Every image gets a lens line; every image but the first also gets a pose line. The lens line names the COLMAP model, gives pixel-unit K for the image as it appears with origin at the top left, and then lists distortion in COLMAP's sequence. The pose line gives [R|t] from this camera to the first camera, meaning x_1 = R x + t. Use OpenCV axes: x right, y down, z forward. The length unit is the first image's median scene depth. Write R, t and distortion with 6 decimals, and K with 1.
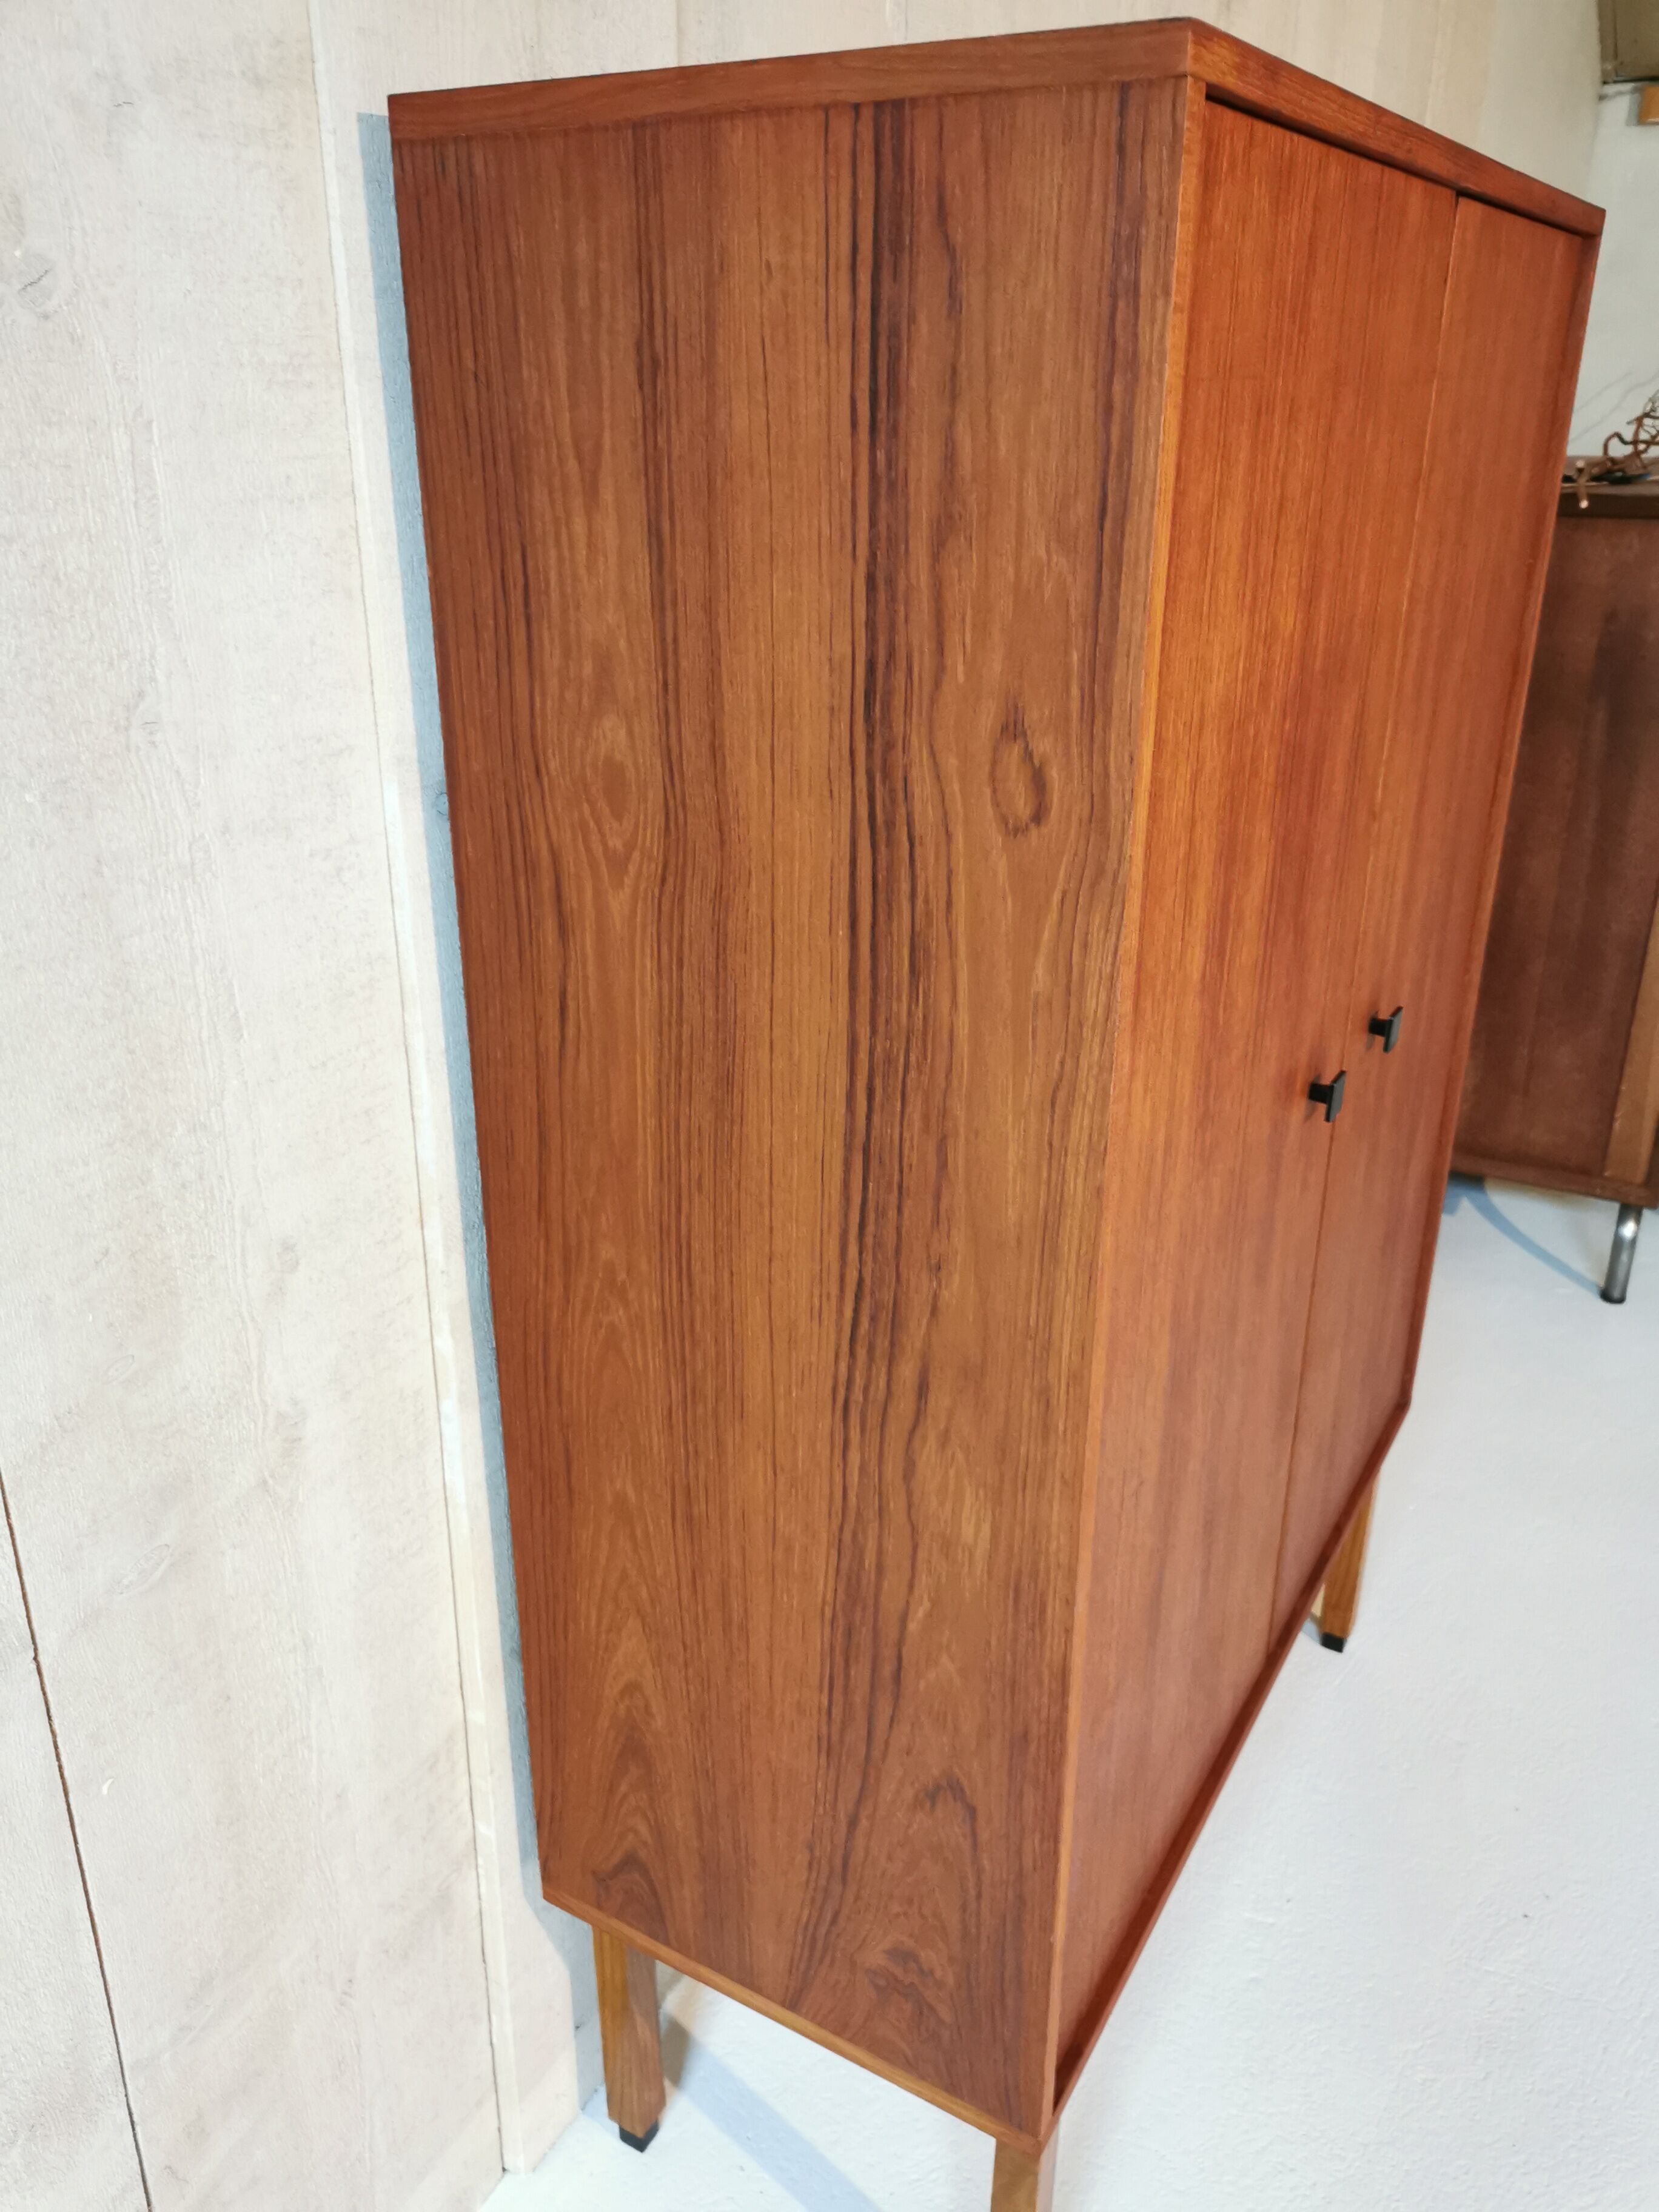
lens RADIAL K [[1711.3, 0, 811.7], [0, 1711.3, 1106.1], [0, 0, 1]] dist [0.020135, -0.002860]
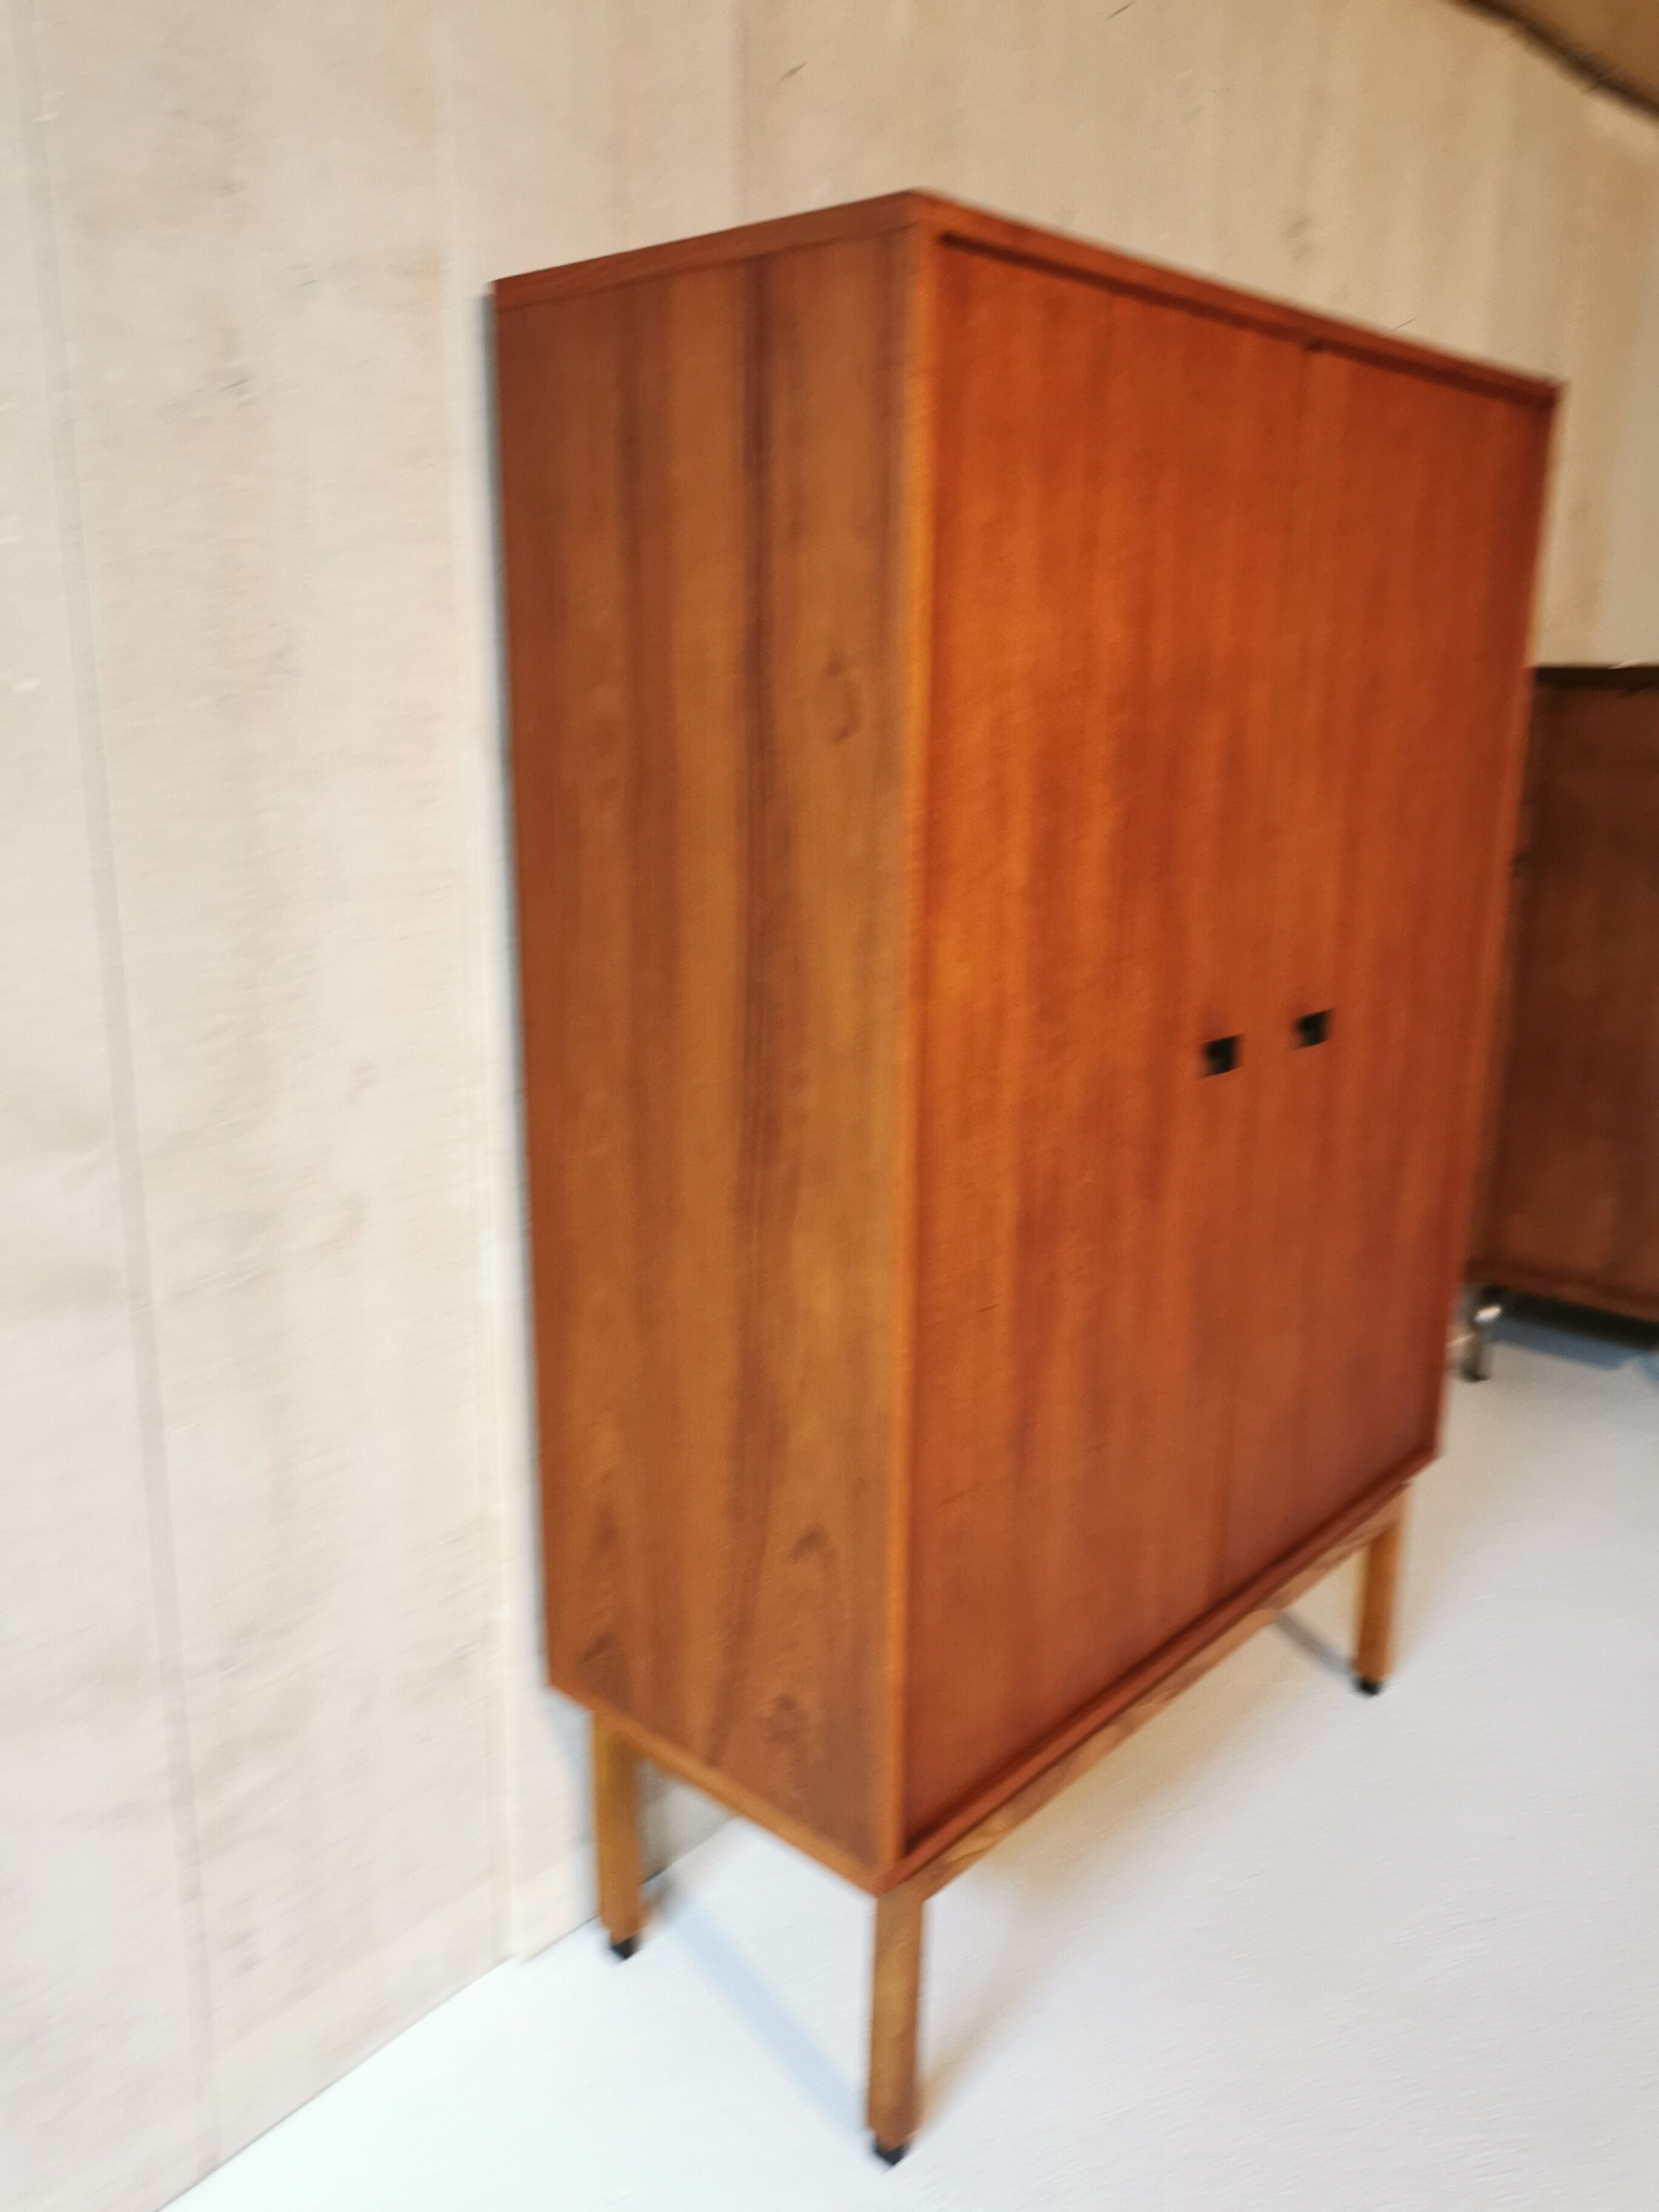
lens RADIAL K [[1711.3, 0, 843.8], [0, 1711.3, 1108.4], [0, 0, 1]] dist [0.020135, -0.002860]
pose [[0.980413, 0.054256, -0.189334, 0.353306], [-0.082657, 0.985900, -0.145495, 0.298282], [0.178771, 0.158295, 0.971073, -0.276457]]
